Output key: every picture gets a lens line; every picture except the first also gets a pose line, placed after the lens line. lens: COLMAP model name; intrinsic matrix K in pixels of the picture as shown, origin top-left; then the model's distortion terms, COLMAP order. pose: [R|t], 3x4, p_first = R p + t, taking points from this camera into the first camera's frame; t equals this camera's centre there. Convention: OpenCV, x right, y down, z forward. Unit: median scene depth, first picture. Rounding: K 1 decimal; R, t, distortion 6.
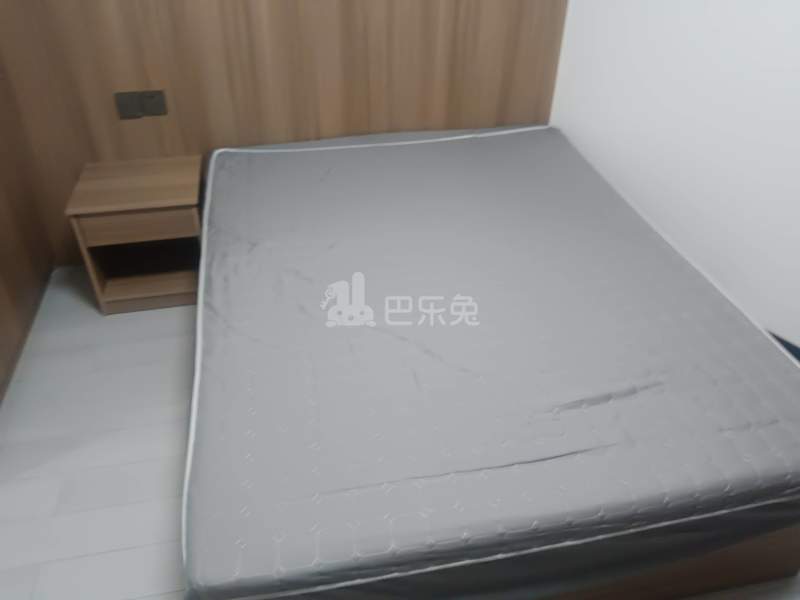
lens RADIAL K [[629.7, 0, 400.0], [0, 629.7, 300.0], [0, 0, 1]] dist [0.004598, 0.002247]
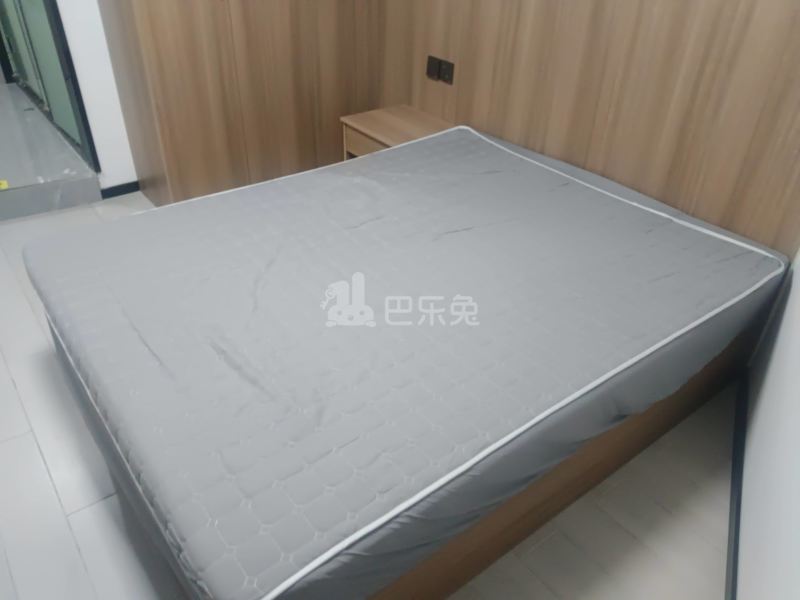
lens RADIAL K [[629.7, 0, 400.0], [0, 629.7, 300.0], [0, 0, 1]] dist [0.004598, 0.002247]
pose [[0.435928, 0.506053, -0.744229, 0.641131], [-0.558491, 0.800563, 0.217226, -0.164294], [0.705730, 0.320950, 0.631614, 0.292863]]
